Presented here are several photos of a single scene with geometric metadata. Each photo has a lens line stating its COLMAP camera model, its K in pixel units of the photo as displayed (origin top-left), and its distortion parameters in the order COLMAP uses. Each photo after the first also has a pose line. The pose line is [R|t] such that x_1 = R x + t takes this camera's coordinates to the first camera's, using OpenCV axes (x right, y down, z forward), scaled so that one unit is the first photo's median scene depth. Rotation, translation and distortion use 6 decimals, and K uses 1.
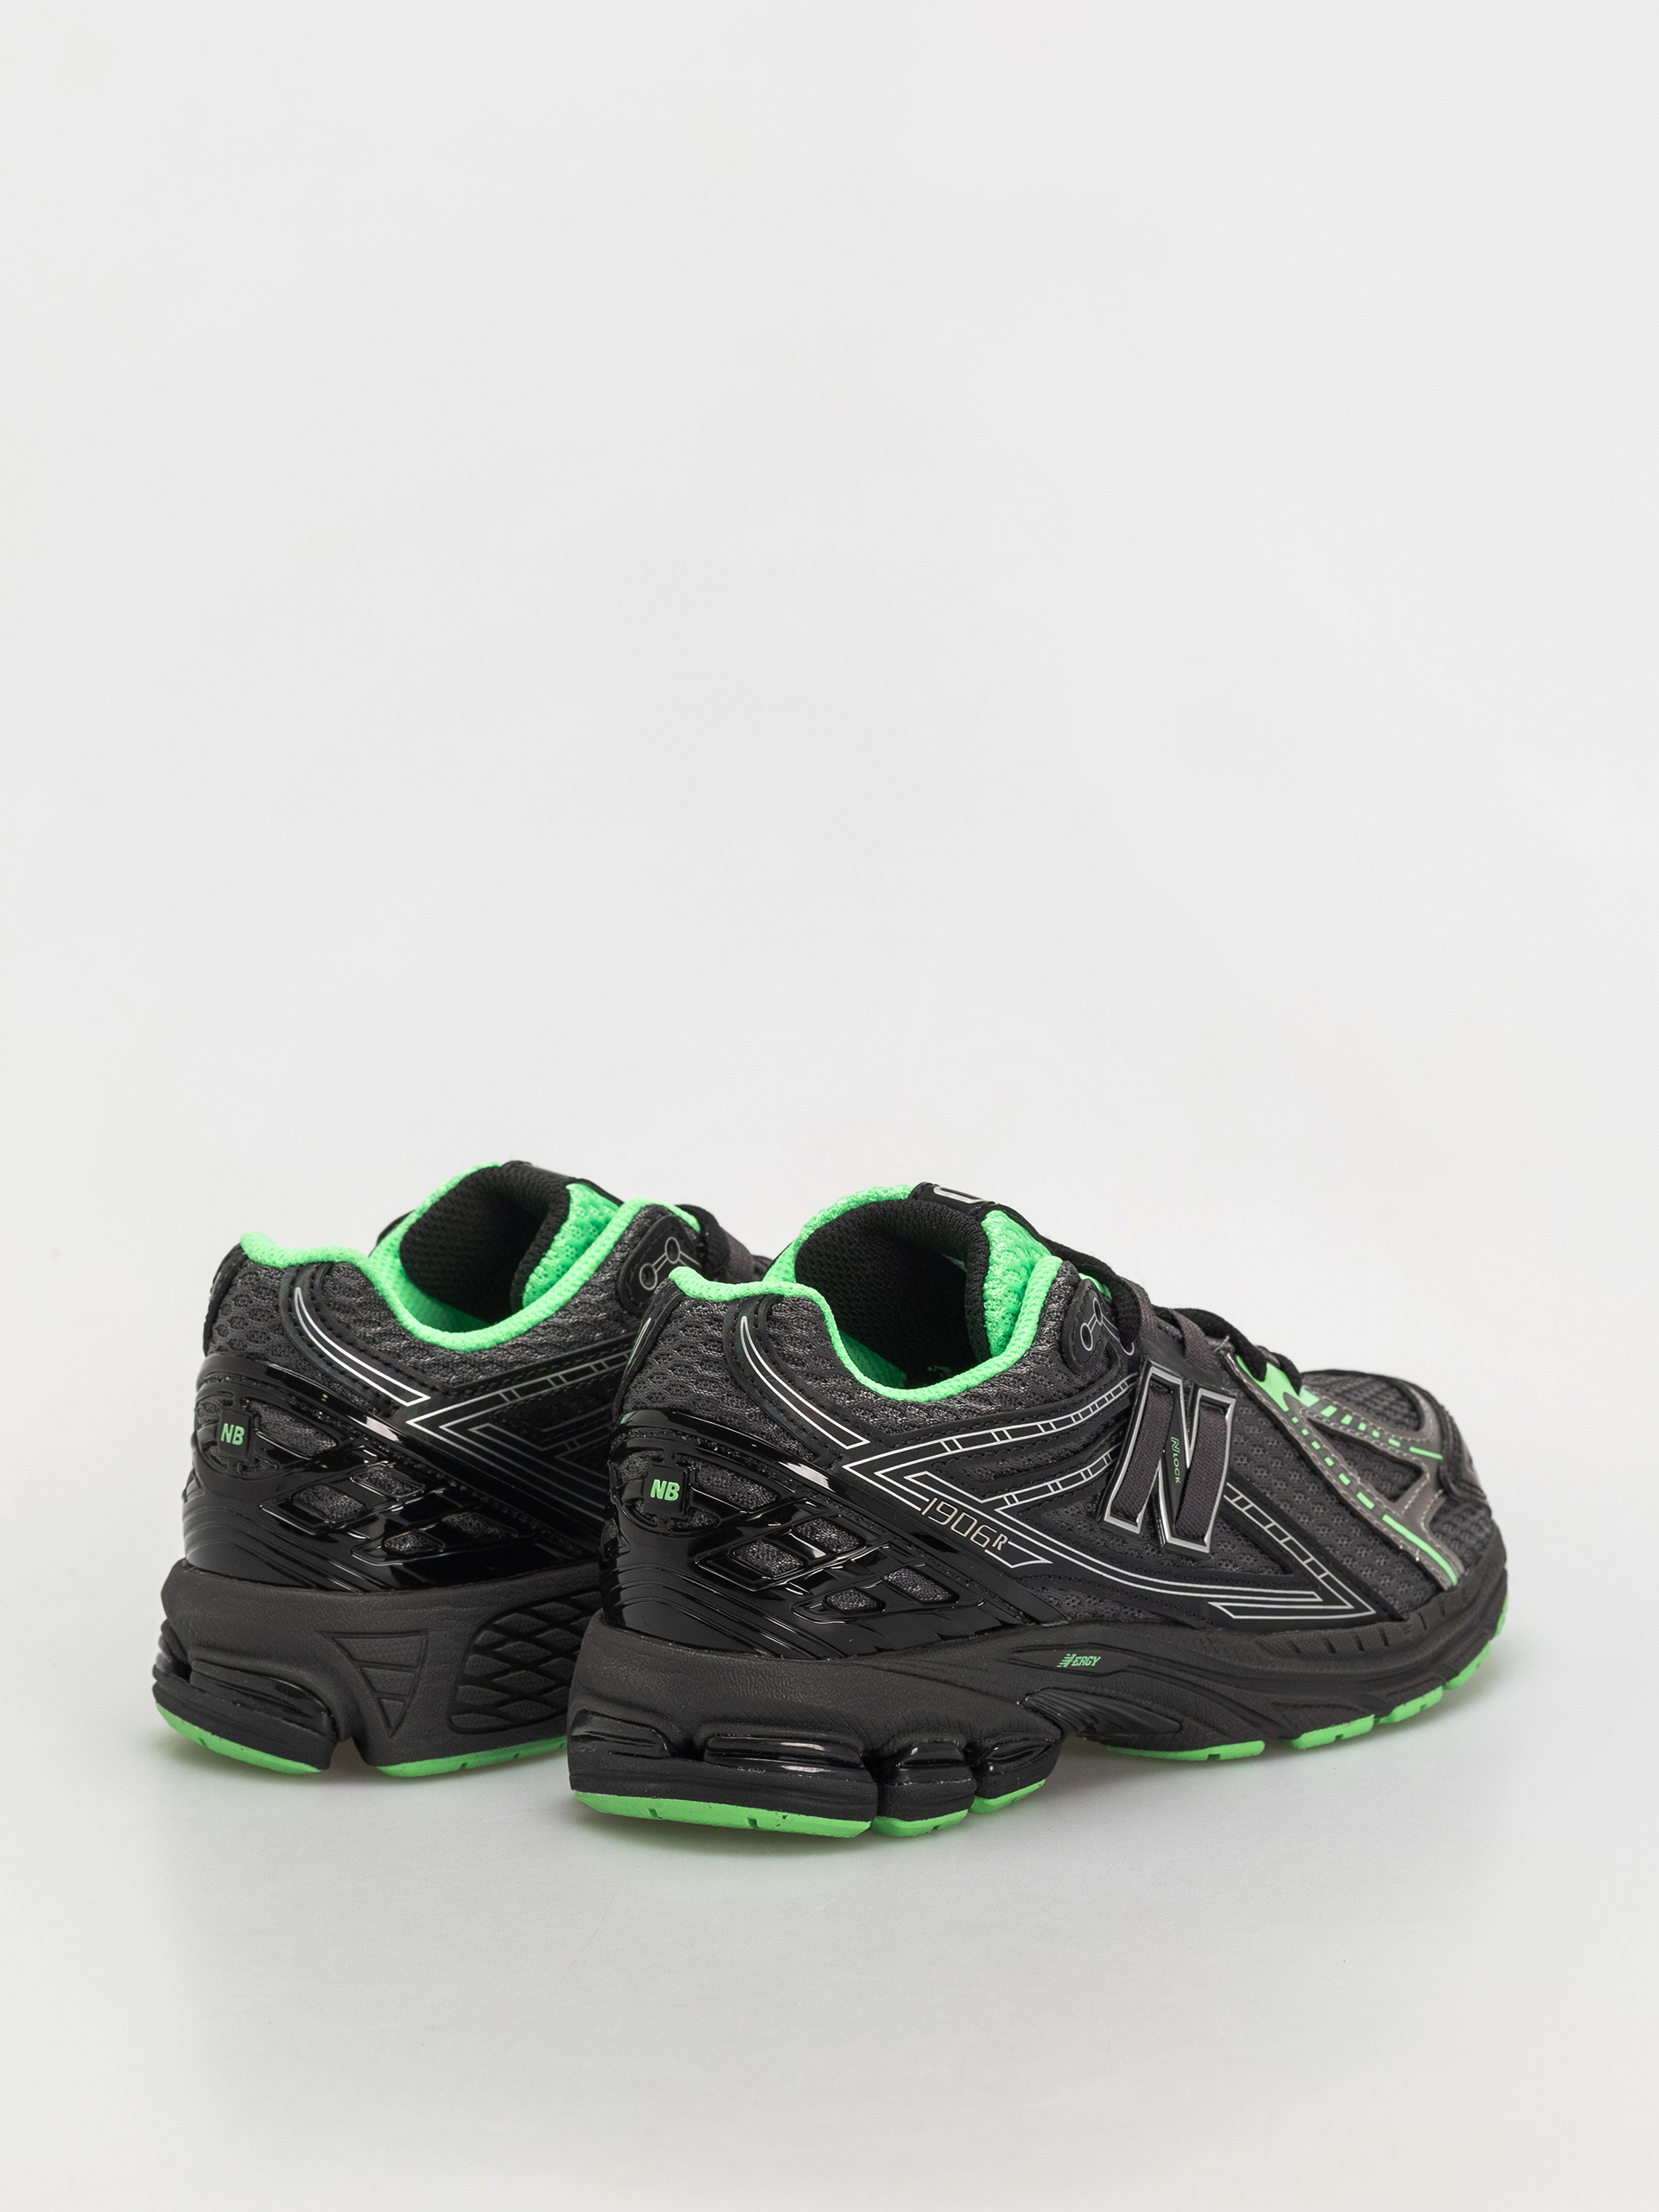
lens RADIAL K [[6858.8, 0, 829.5], [0, 6858.8, 1106.0], [0, 0, 1]] dist [0.014522, 1.793489]
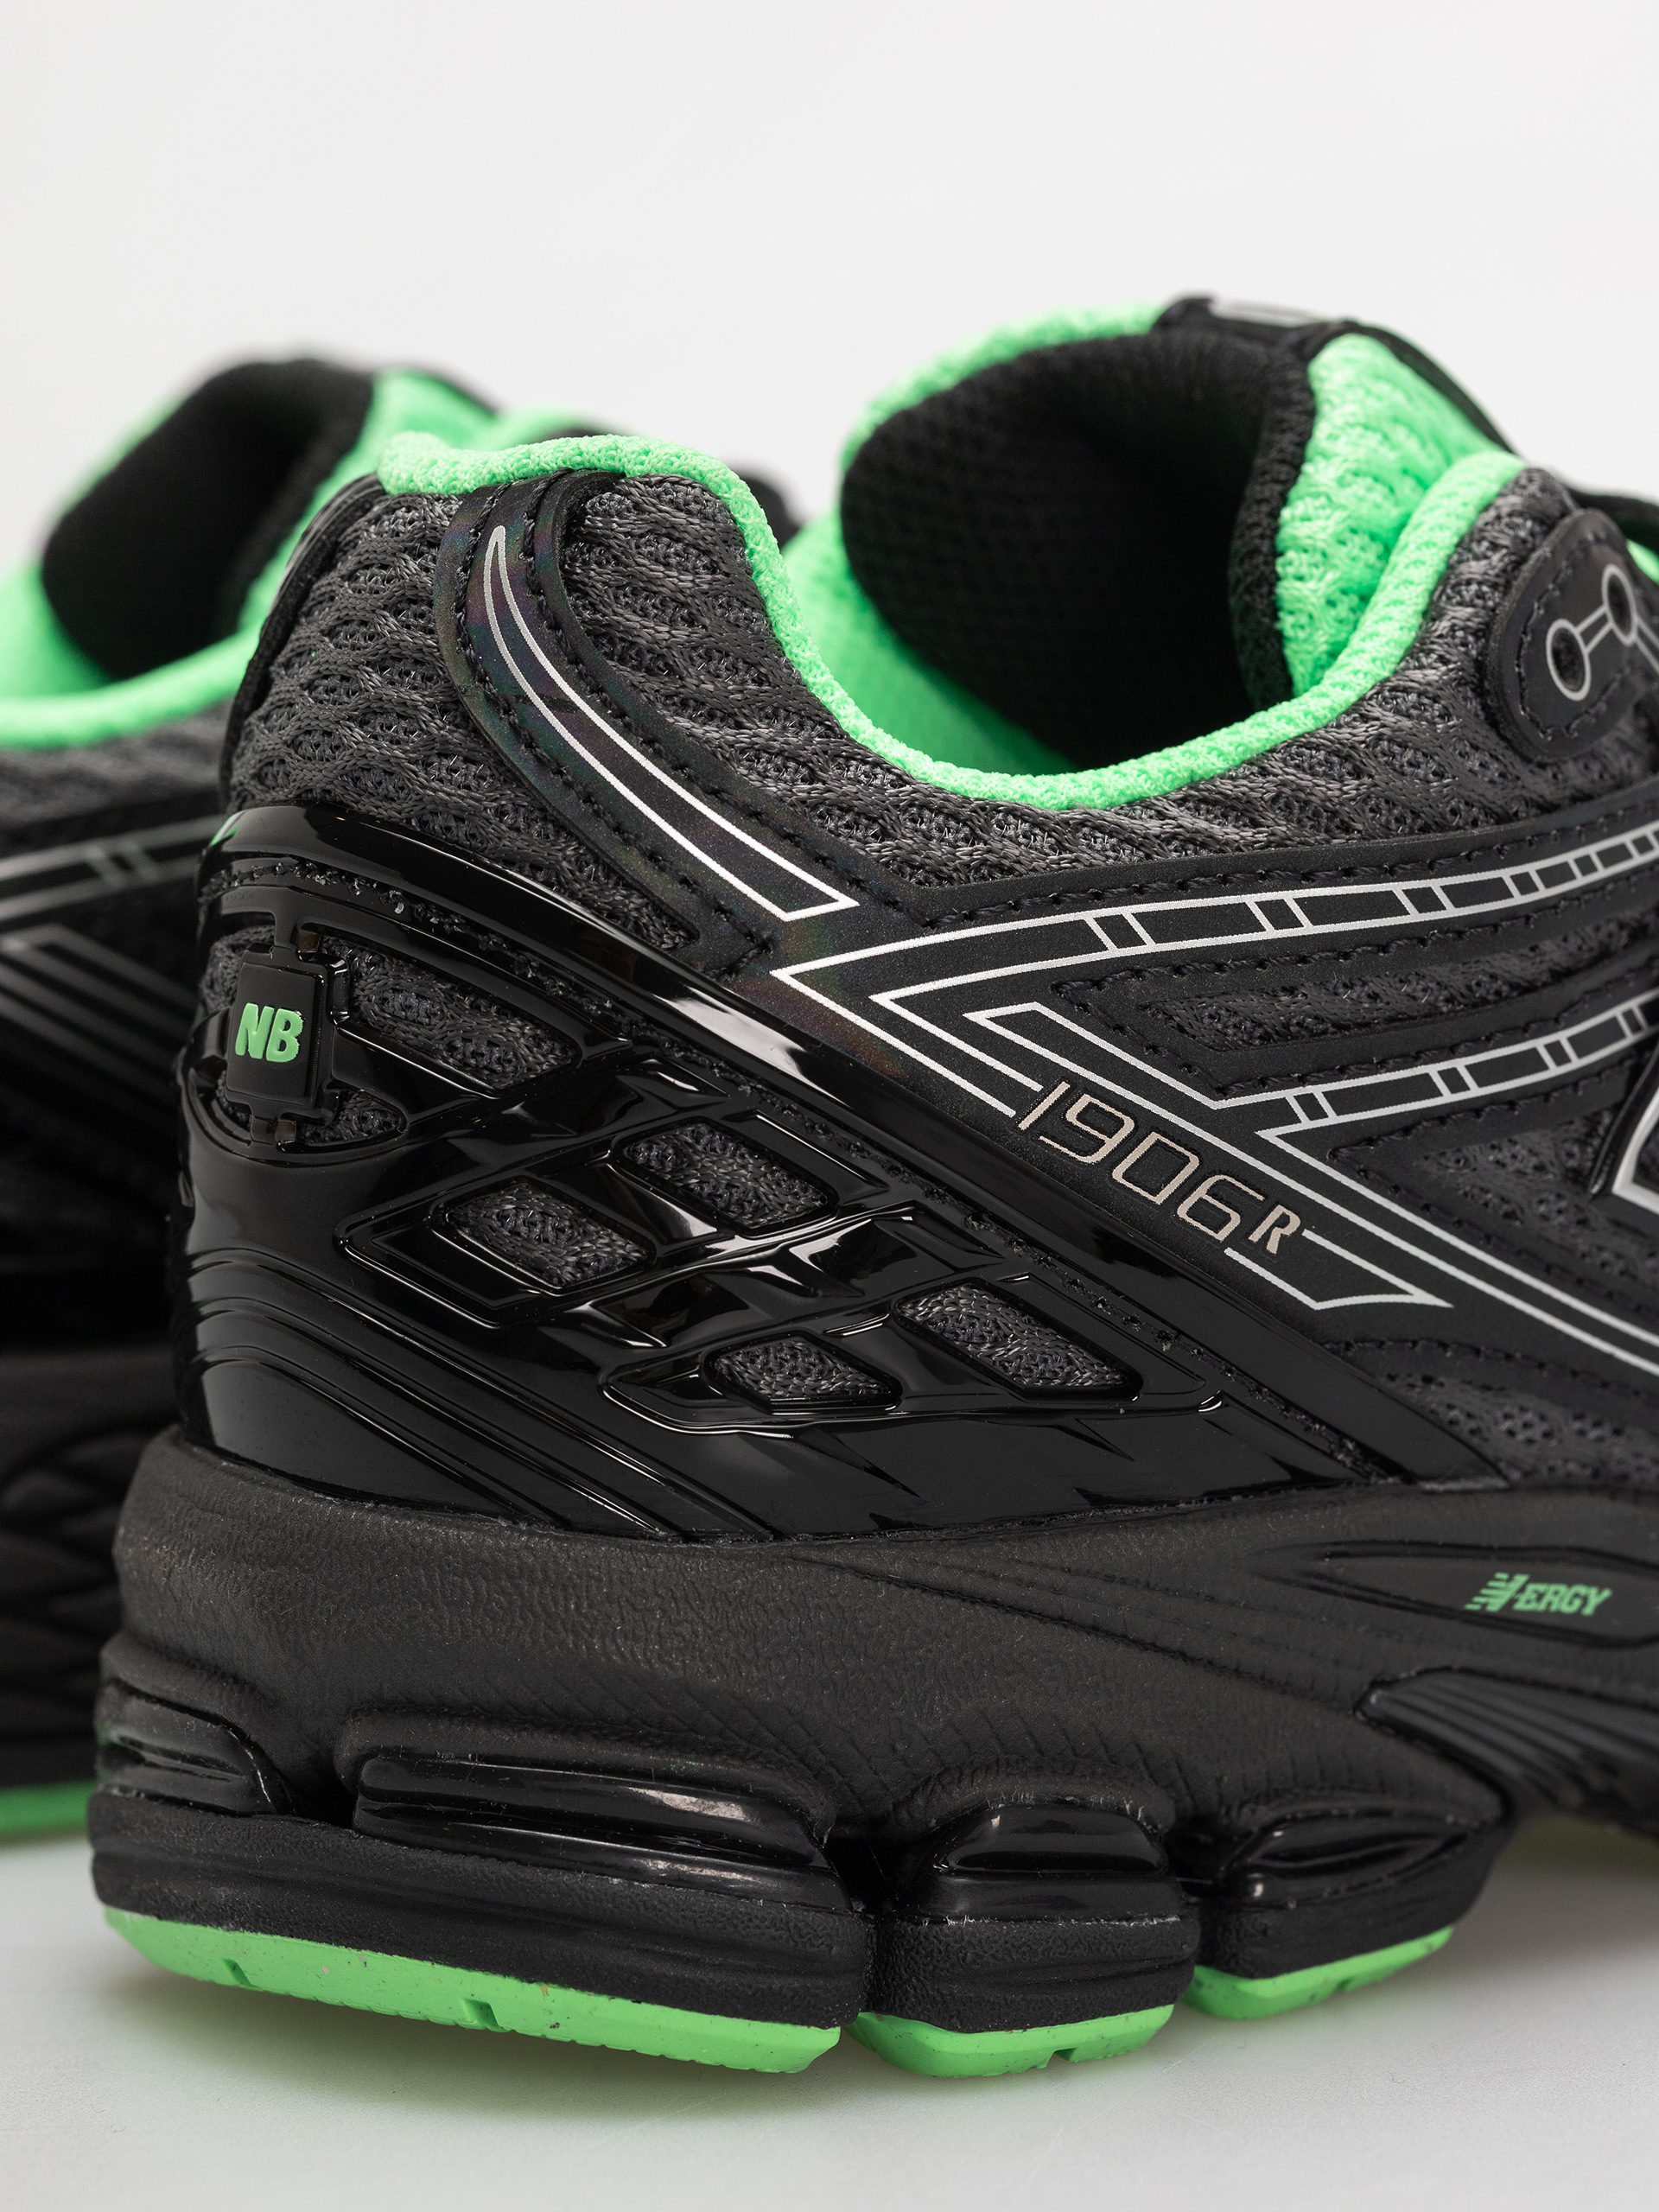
lens RADIAL K [[6858.8, 0, 829.5], [0, 6858.8, 1106.0], [0, 0, 1]] dist [0.014522, 1.793489]
pose [[0.980380, 0.022710, -0.195802, 0.070172], [-0.027070, 0.999441, -0.019620, 0.064842], [0.195247, 0.024535, 0.980447, 0.660115]]
